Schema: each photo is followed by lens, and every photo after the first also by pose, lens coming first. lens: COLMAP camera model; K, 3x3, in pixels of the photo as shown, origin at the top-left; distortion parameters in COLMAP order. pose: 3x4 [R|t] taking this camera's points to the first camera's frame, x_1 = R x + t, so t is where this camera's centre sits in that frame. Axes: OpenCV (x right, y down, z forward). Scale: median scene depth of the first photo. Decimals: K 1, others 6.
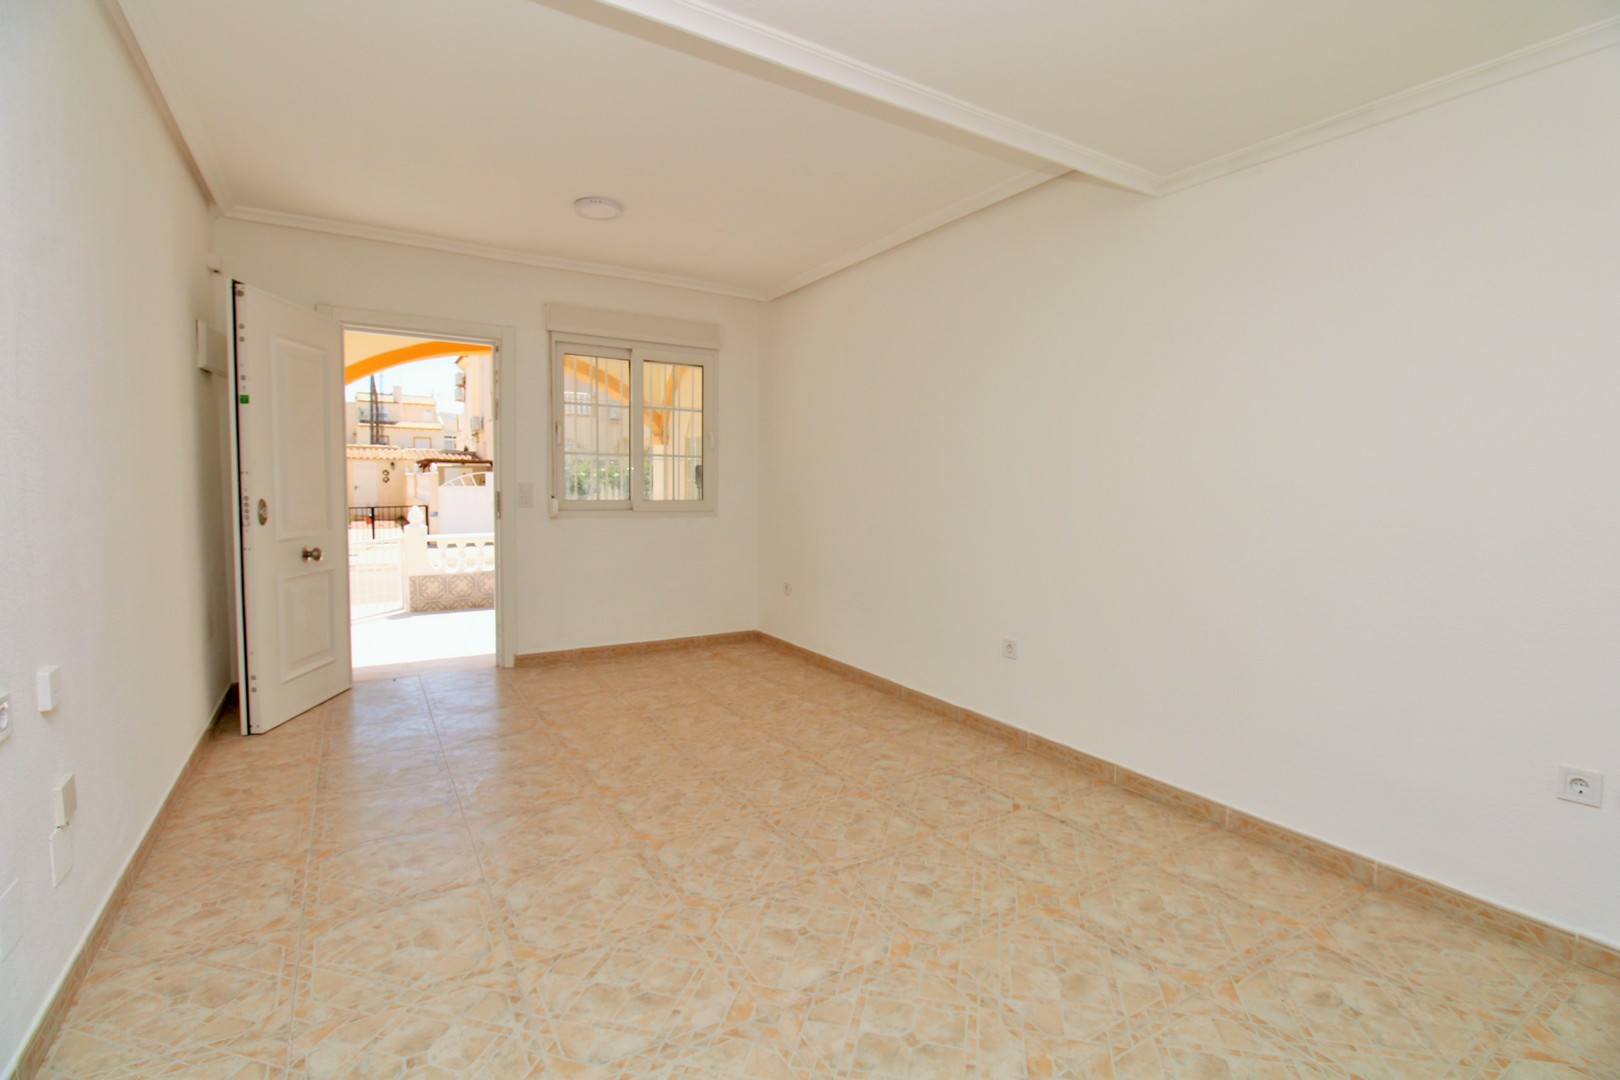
lens RADIAL K [[745.6, 0, 812.3], [0, 745.6, 534.4], [0, 0, 1]] dist [0.002022, -0.016314]
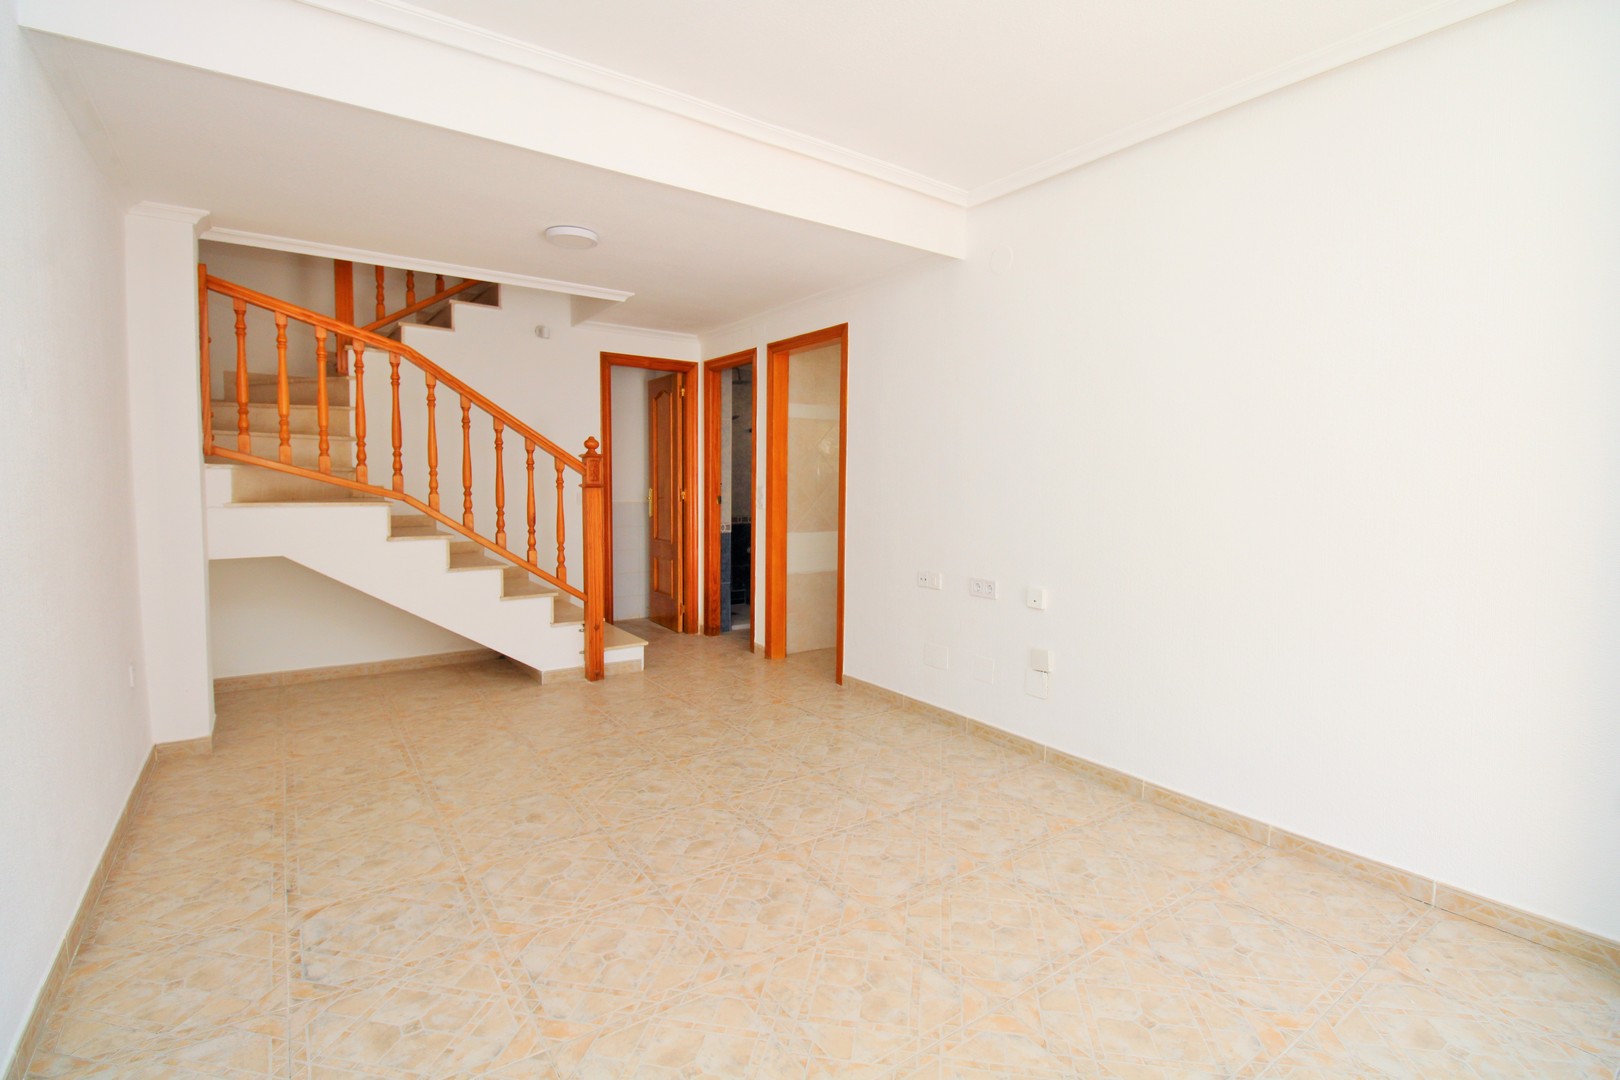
lens RADIAL K [[745.6, 0, 812.3], [0, 745.6, 534.4], [0, 0, 1]] dist [0.002022, -0.016314]
pose [[-0.997387, -0.018440, -0.069849, -0.149962], [-0.027721, 0.990548, 0.134338, -0.112102], [0.066711, 0.135923, -0.988471, 1.520643]]
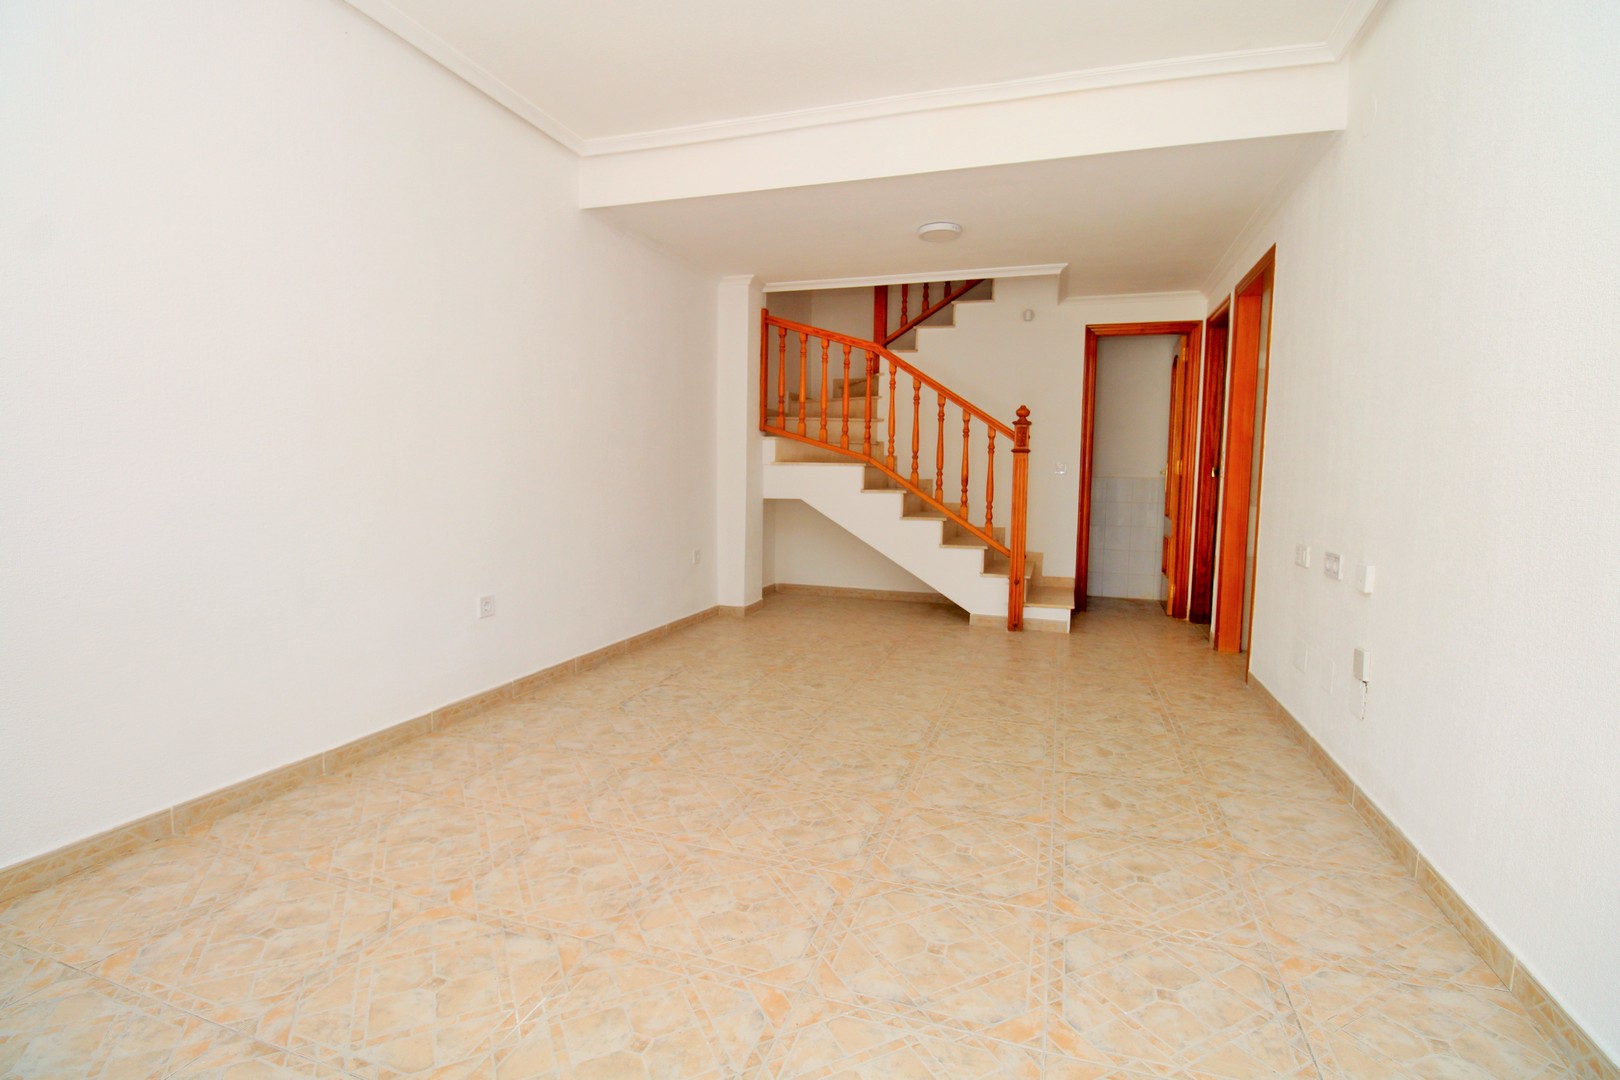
lens RADIAL K [[757.2, 0, 815.4], [0, 757.2, 537.0], [0, 0, 1]] dist [0.002554, -0.016687]
pose [[-0.648346, -0.087624, 0.756287, -0.751401], [0.024932, 0.990379, 0.136119, -0.048726], [-0.760938, 0.107108, -0.639923, 1.418250]]
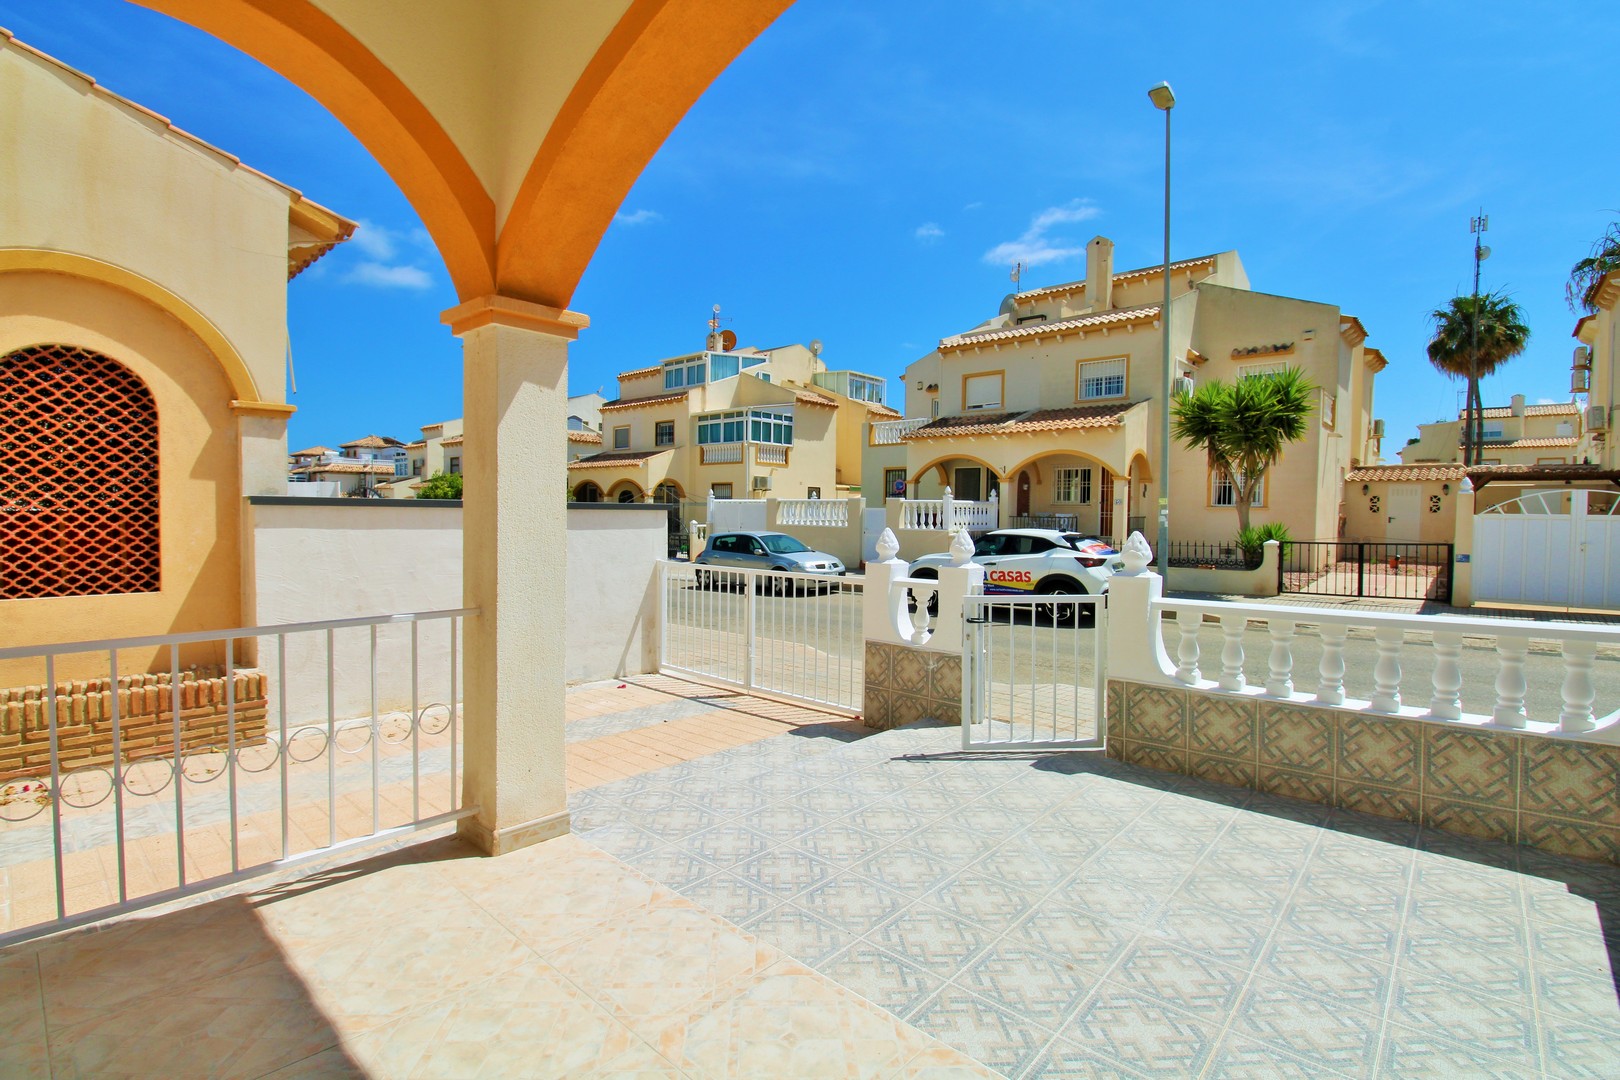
lens RADIAL K [[745.6, 0, 812.3], [0, 745.6, 534.4], [0, 0, 1]] dist [0.002022, -0.016314]
pose [[0.278614, 0.021391, -0.960165, -0.422787], [-0.070288, 0.997525, 0.001827, -0.063099], [0.957828, 0.066979, 0.279428, 1.962691]]
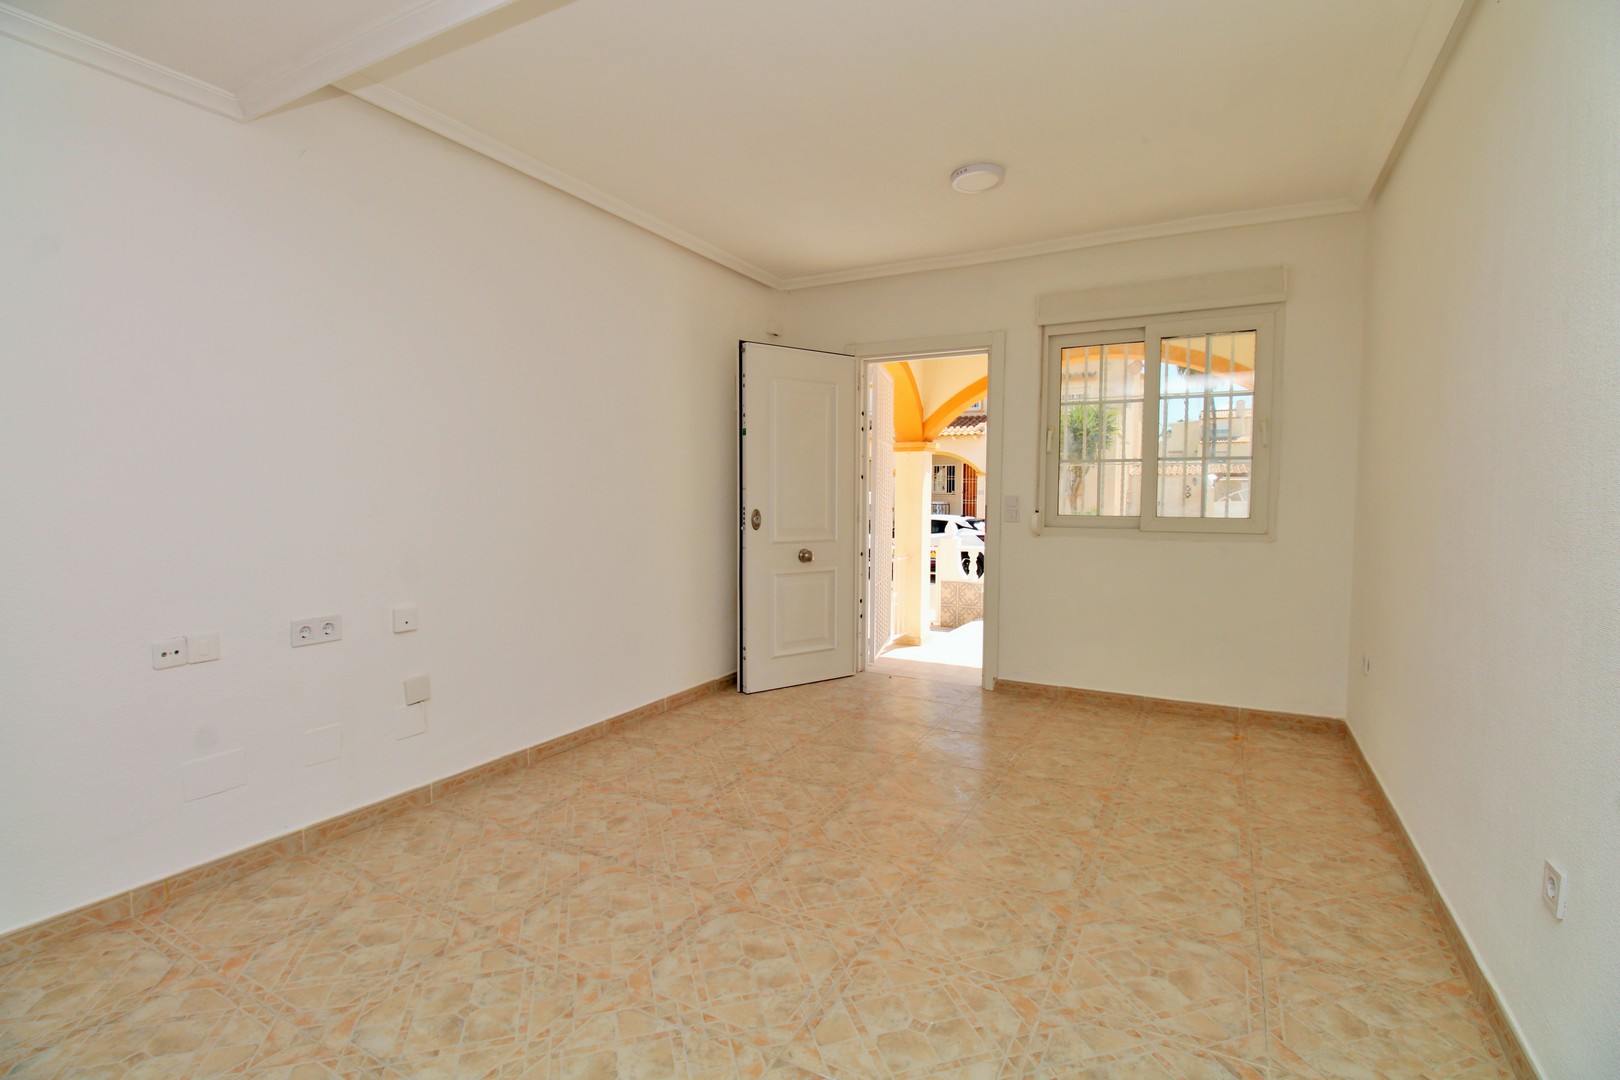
lens RADIAL K [[745.6, 0, 812.3], [0, 745.6, 534.4], [0, 0, 1]] dist [0.002022, -0.016314]
pose [[0.500946, 0.036953, -0.864689, 0.446522], [-0.055639, 0.998396, 0.010433, -0.025382], [0.863688, 0.042884, 0.502199, 0.486952]]
